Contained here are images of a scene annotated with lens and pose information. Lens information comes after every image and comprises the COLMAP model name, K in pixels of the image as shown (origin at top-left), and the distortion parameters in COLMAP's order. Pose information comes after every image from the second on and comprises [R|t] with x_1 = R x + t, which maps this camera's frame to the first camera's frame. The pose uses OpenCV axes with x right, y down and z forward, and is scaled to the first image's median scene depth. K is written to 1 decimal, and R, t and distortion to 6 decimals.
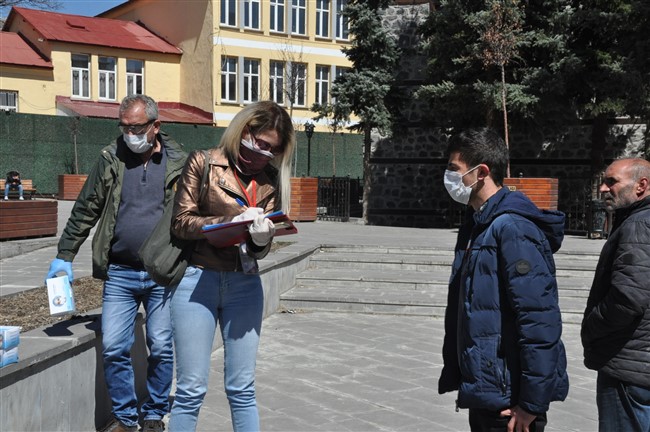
lens RADIAL K [[902.0, 0, 319.0], [0, 902.0, 232.7], [0, 0, 1]] dist [0.153867, 0.000000]
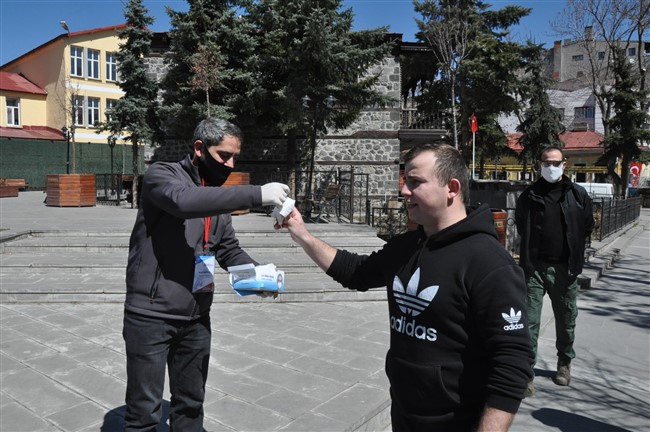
lens RADIAL K [[512.6, 0, 326.8], [0, 512.6, 217.4], [0, 0, 1]] dist [-0.154419, 0.115008]
pose [[0.958703, -0.030642, 0.282752, 0.102940], [0.023712, 0.999329, 0.027901, -0.006973], [-0.283417, -0.020044, 0.958787, 0.148083]]
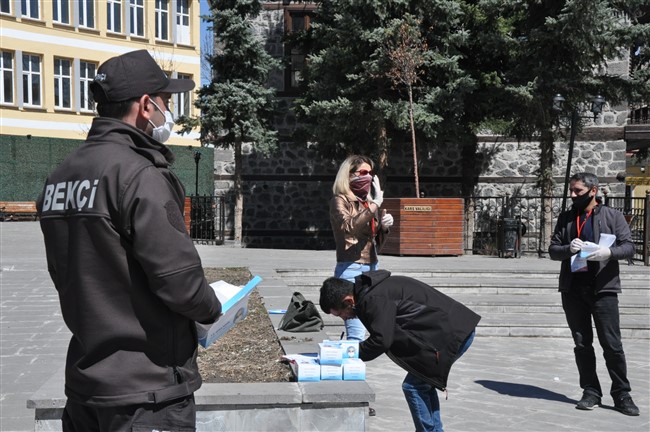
lens RADIAL K [[1054.9, 0, 323.4], [0, 1054.9, 216.4], [0, 0, 1]] dist [0.271488, 0.000000]
pose [[0.965628, -0.011493, 0.259674, -0.128124], [0.020959, 0.999212, -0.033715, -0.002335], [-0.259082, 0.037998, 0.965108, -0.057375]]
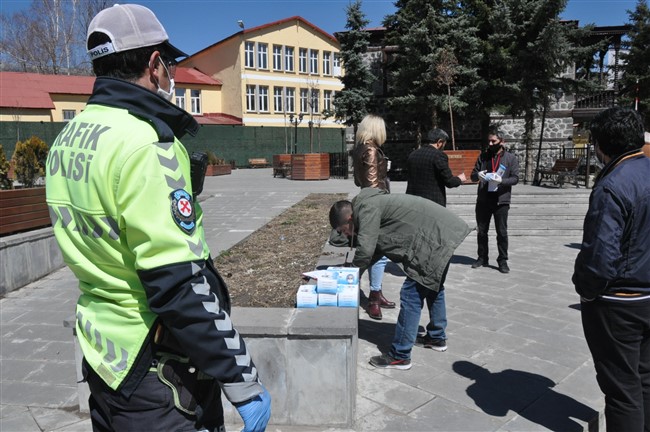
lens RADIAL K [[512.6, 0, 318.3], [0, 512.6, 218.2], [0, 0, 1]] dist [-0.154419, 0.115008]
pose [[0.996884, -0.042046, 0.066734, -0.077153], [0.037575, 0.997052, 0.066900, -0.004596], [-0.069350, -0.064184, 0.995525, 0.041972]]
